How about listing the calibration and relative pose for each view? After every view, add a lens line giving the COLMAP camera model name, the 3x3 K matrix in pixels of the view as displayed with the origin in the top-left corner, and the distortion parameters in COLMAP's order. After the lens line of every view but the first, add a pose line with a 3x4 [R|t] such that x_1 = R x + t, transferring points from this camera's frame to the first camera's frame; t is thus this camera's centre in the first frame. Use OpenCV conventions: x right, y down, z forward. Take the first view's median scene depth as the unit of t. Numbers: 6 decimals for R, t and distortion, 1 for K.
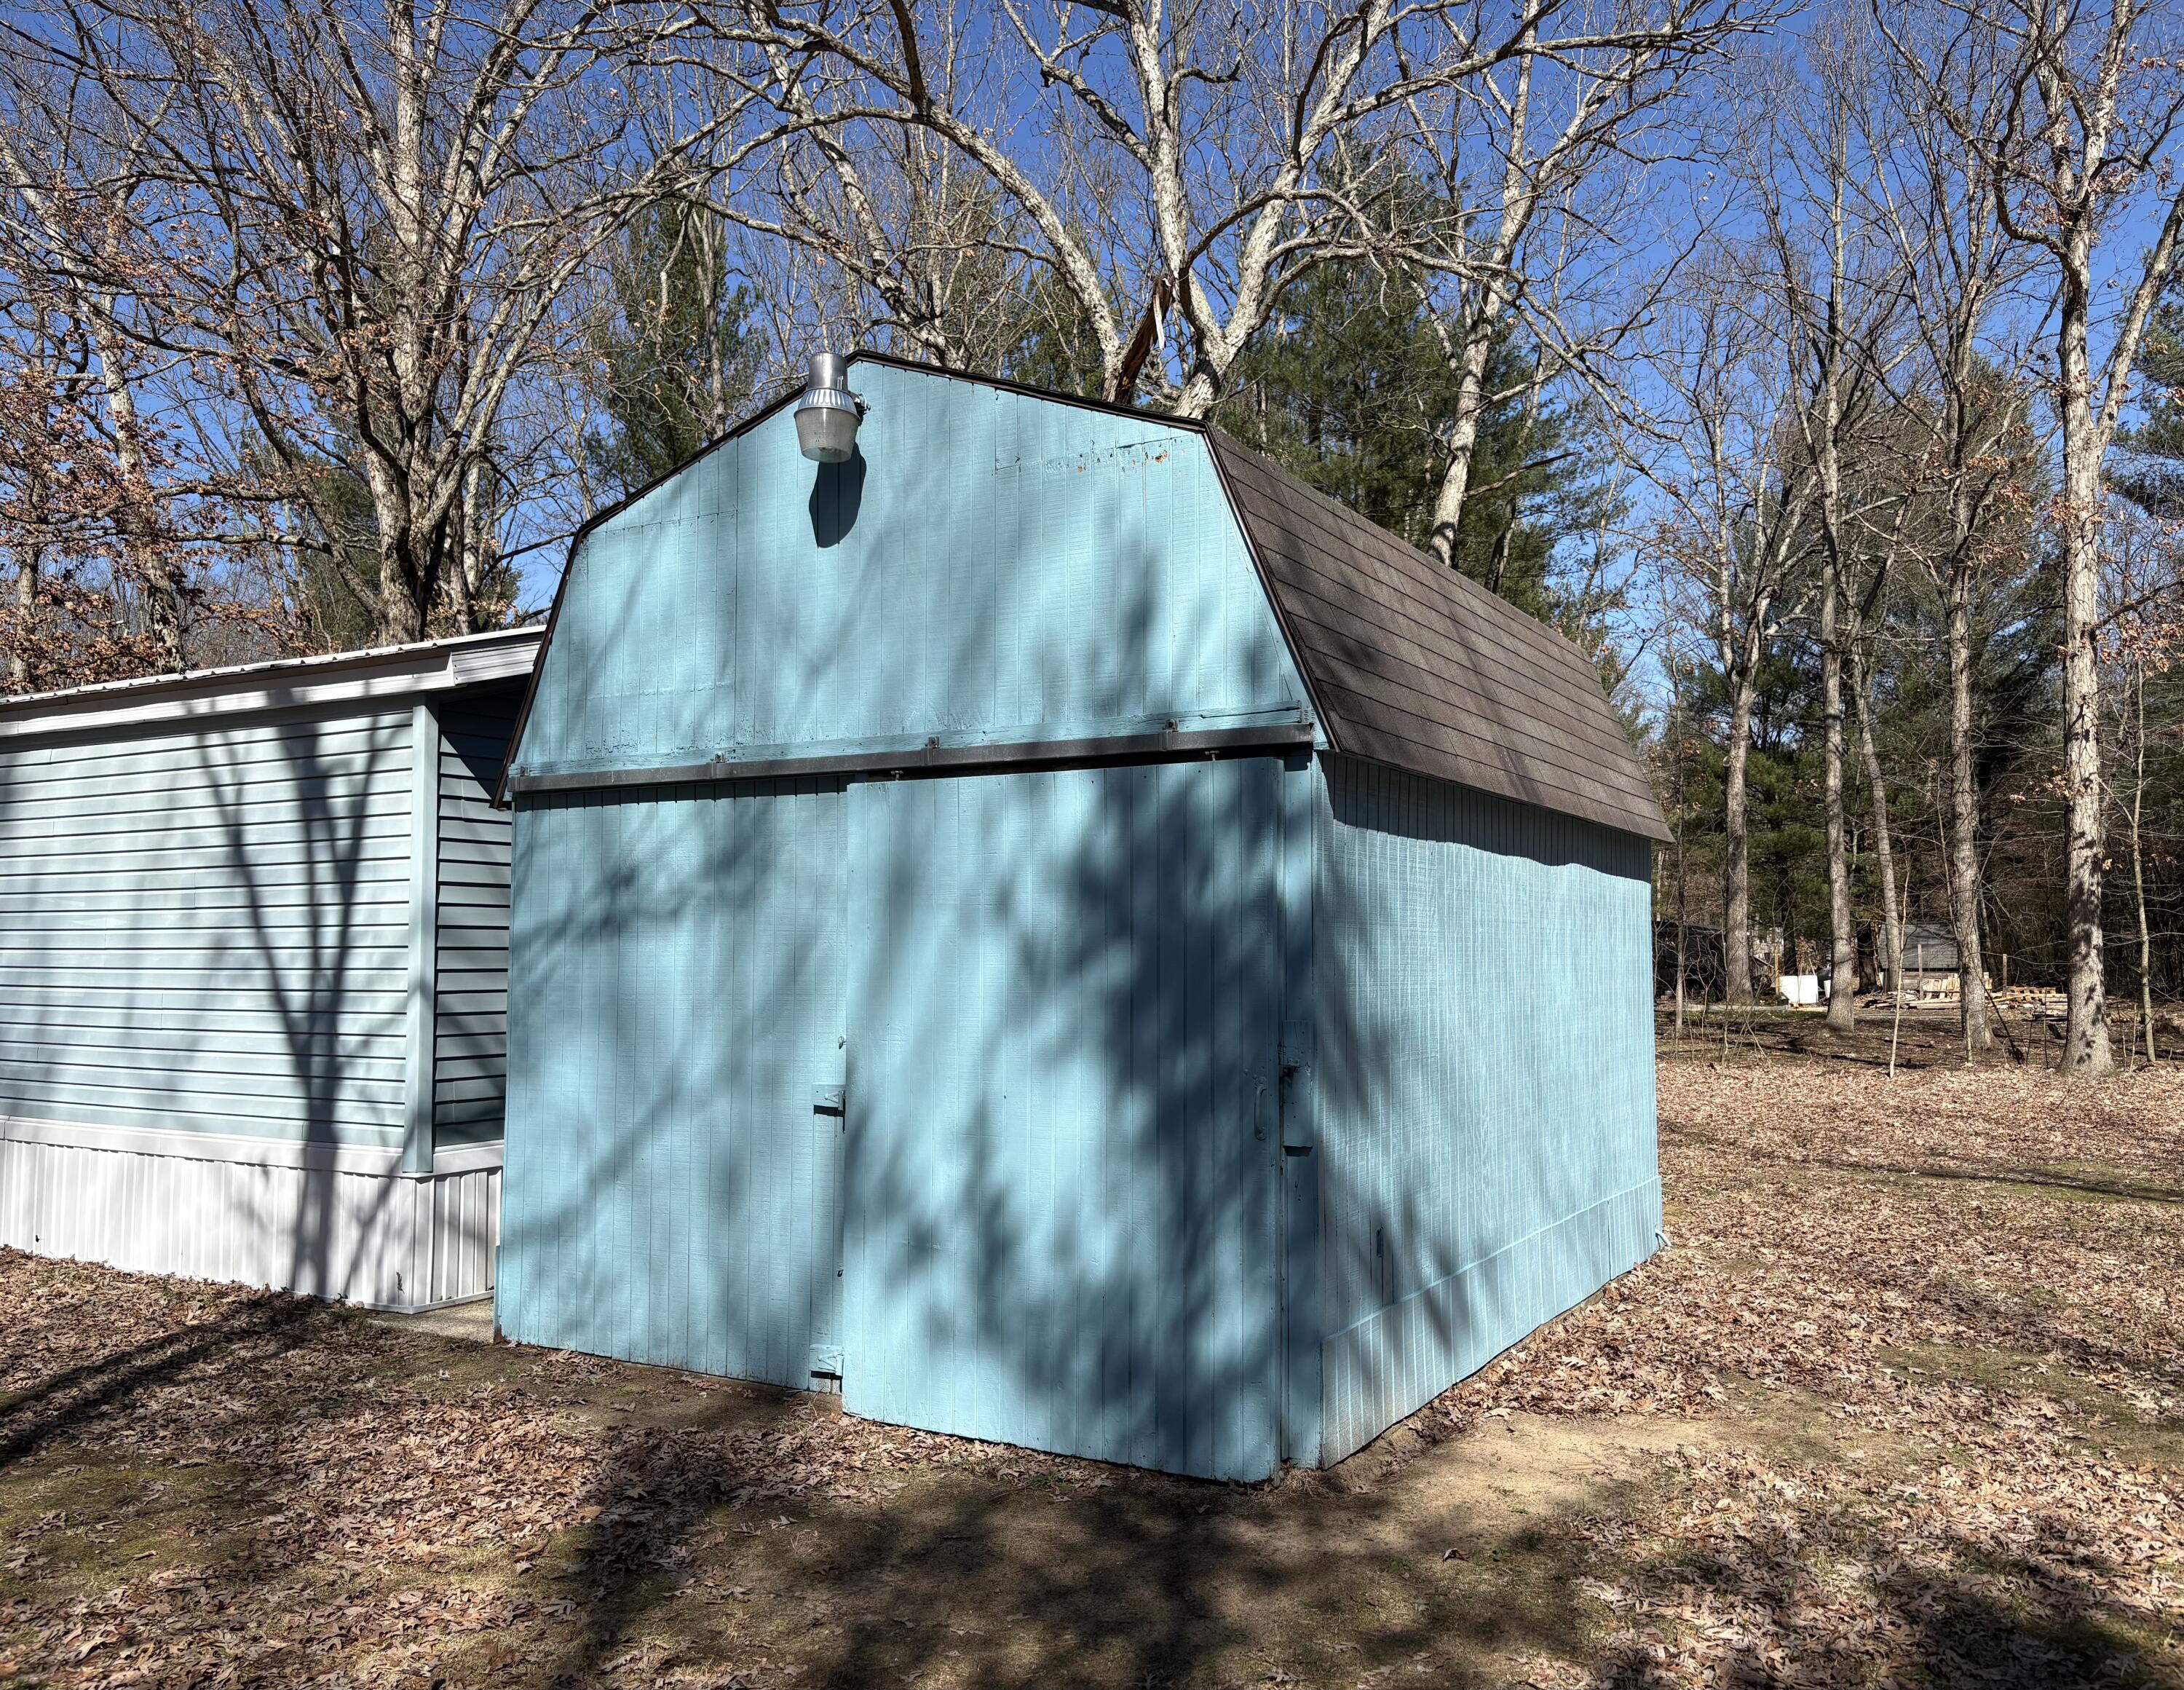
lens RADIAL K [[1585.0, 0, 1098.8], [0, 1585.0, 883.1], [0, 0, 1]] dist [0.011725, 0.000808]
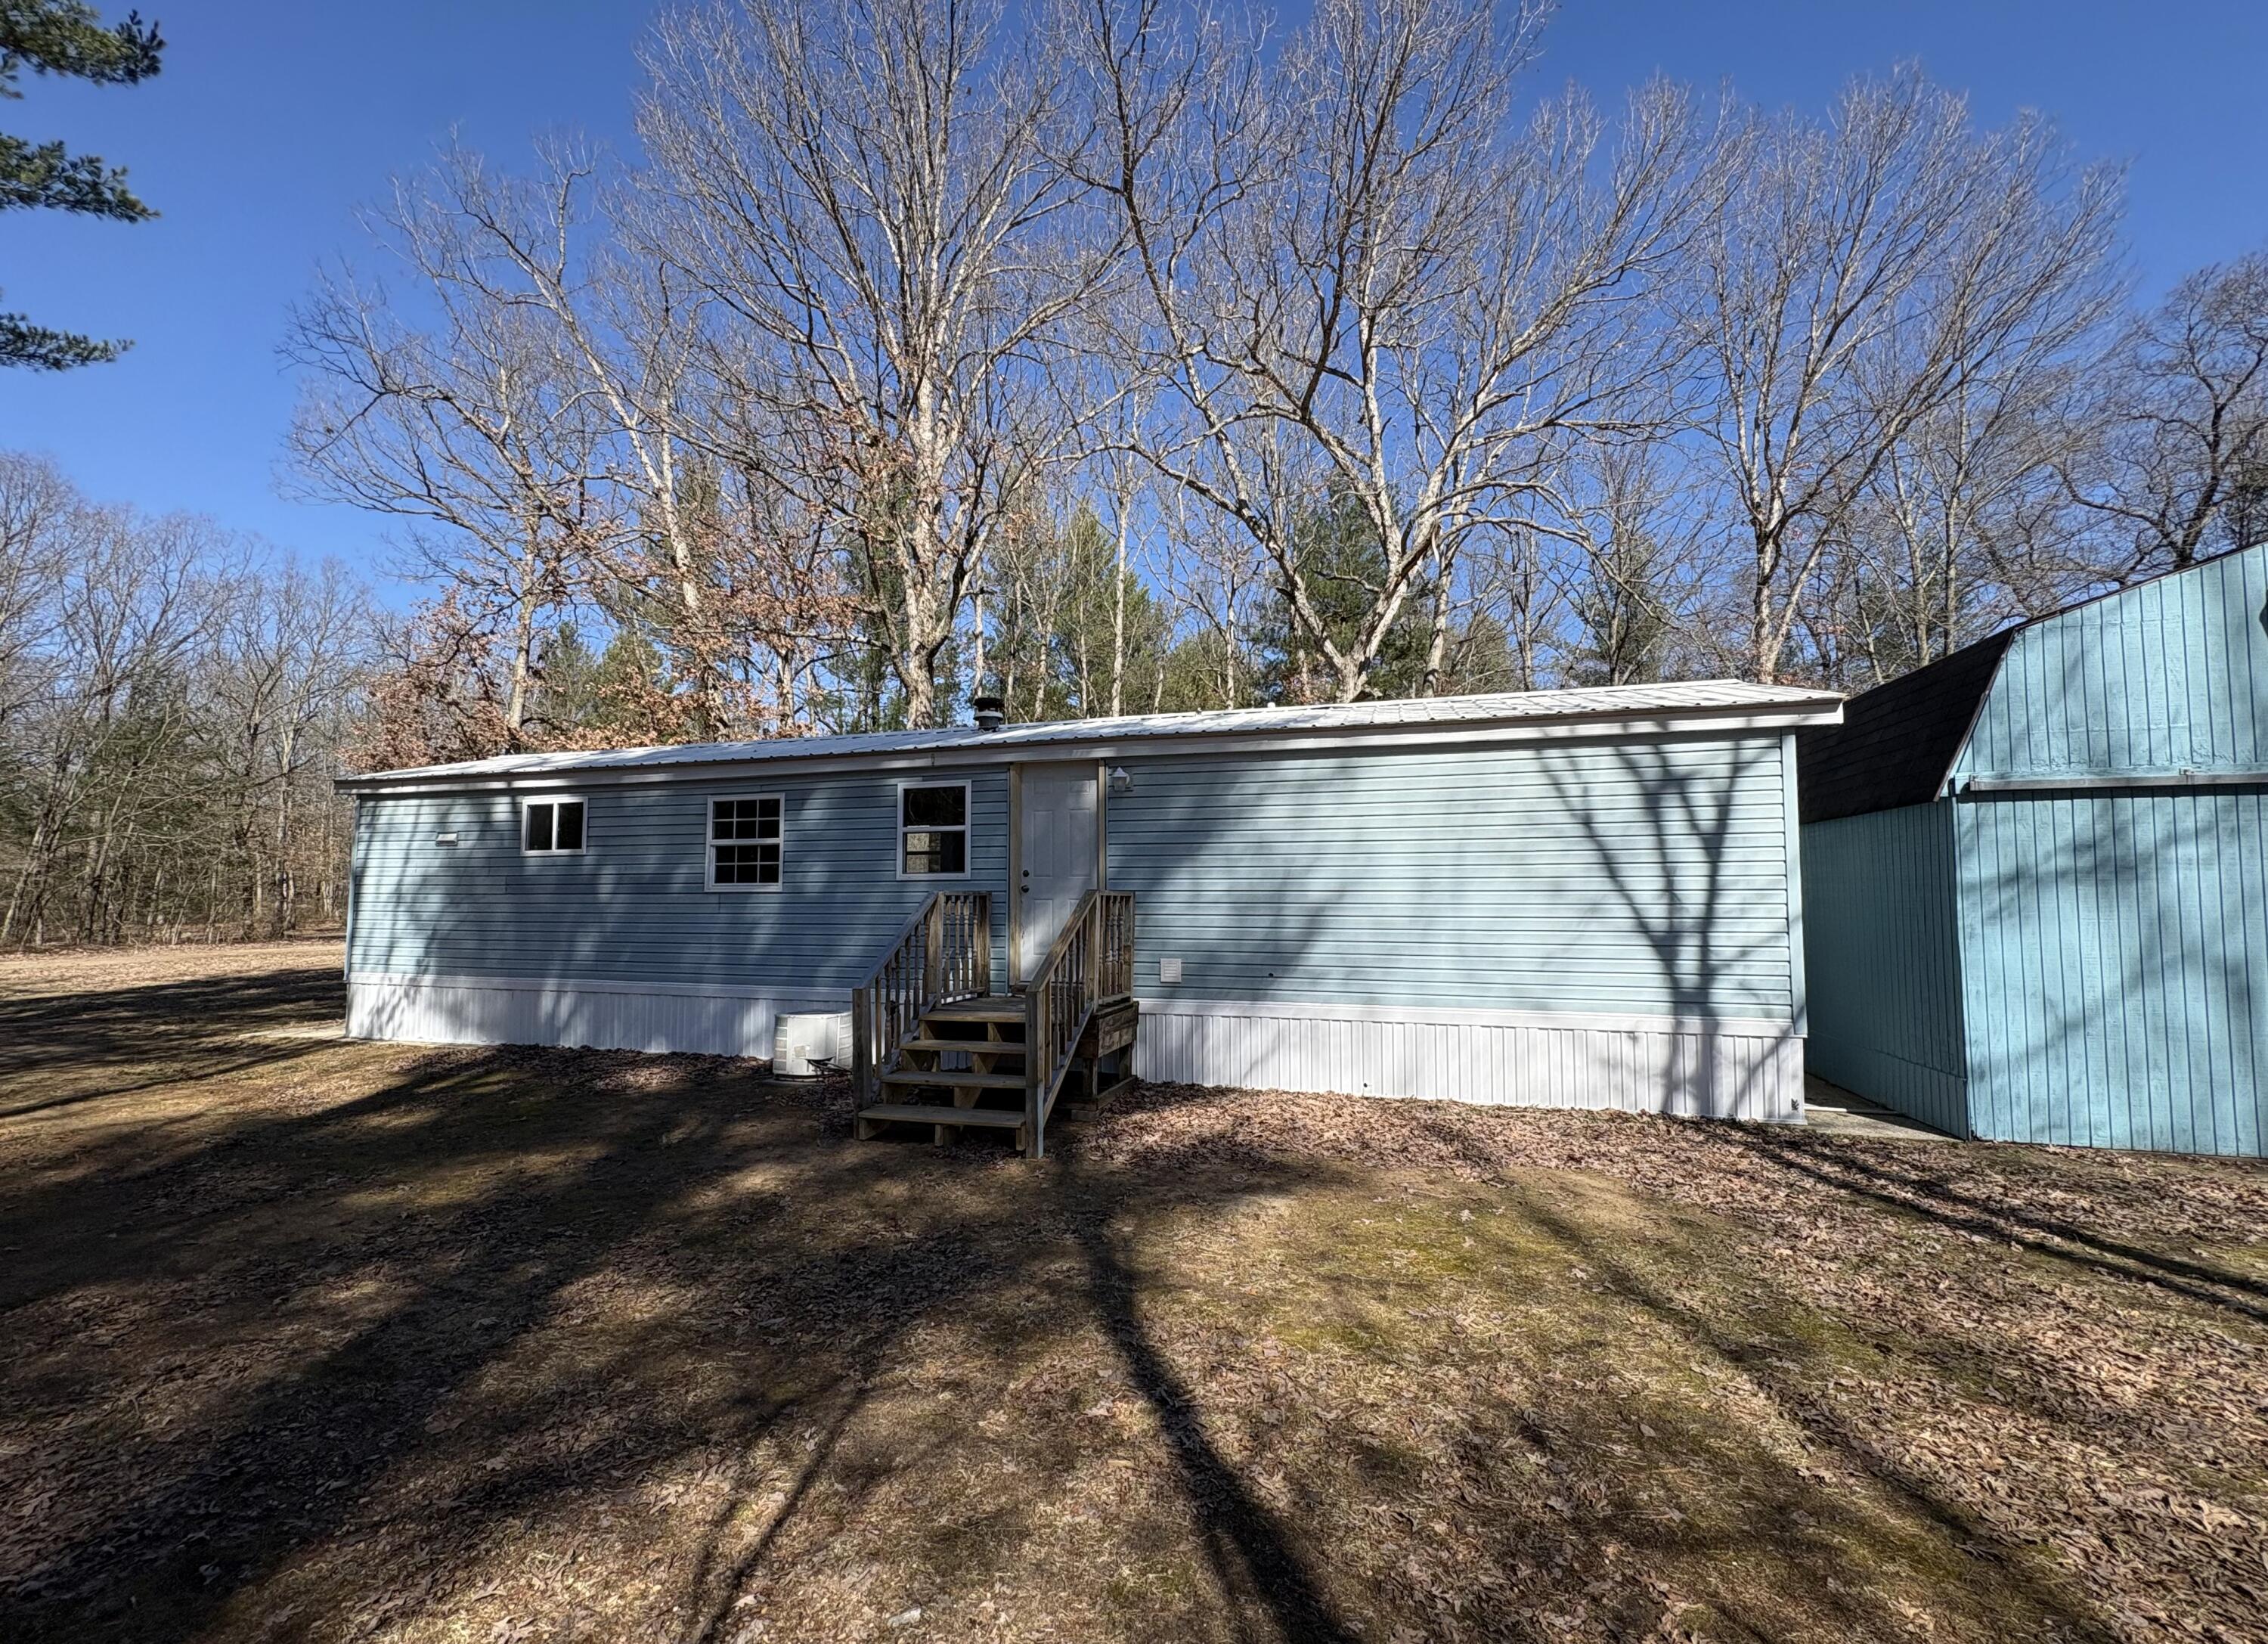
lens RADIAL K [[837.3, 0, 1150.4], [0, 837.3, 862.4], [0, 0, 1]] dist [0.002029, 0.000091]
pose [[0.977987, 0.006472, 0.208564, -1.209760], [-0.007303, 0.999968, 0.003217, 0.015207], [-0.208537, -0.004669, 0.978003, 0.325826]]
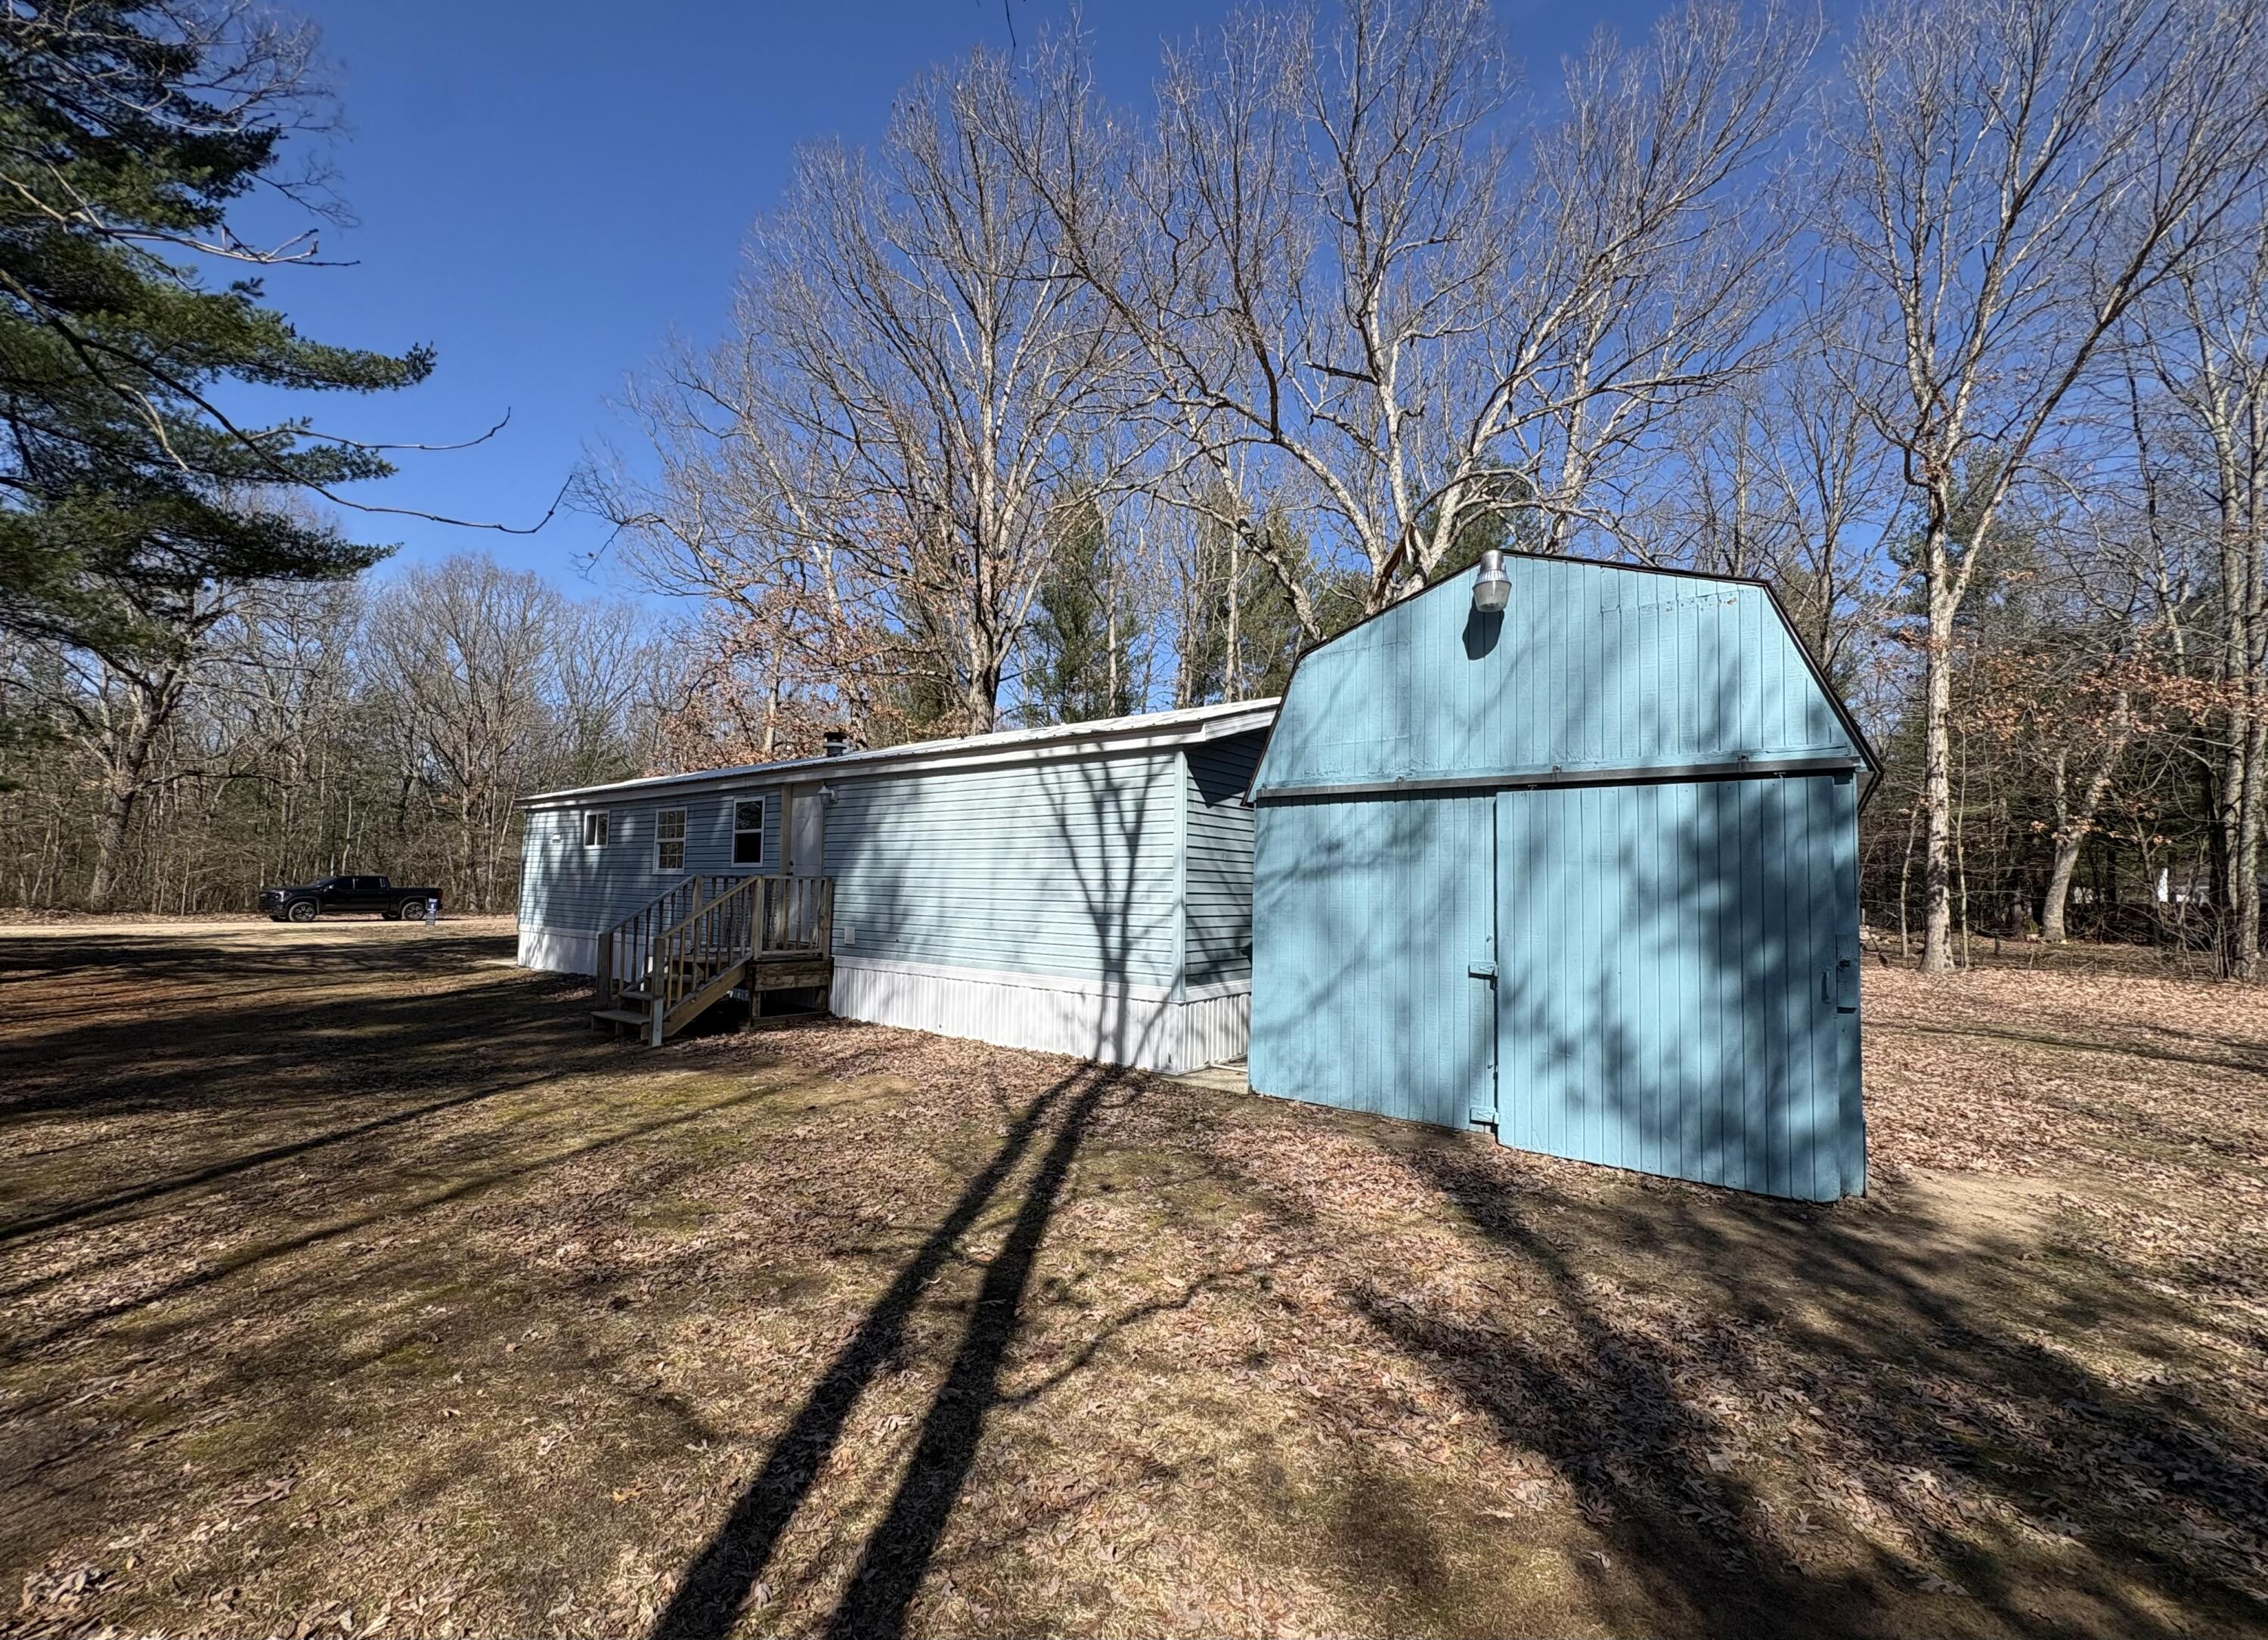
lens RADIAL K [[837.3, 0, 1150.4], [0, 837.3, 860.4], [0, 0, 1]] dist [0.002029, 0.000091]
pose [[0.992676, 0.014591, -0.119925, -0.341916], [-0.013690, 0.999872, 0.008336, 0.008824], [0.120031, -0.006634, 0.992748, 0.015762]]
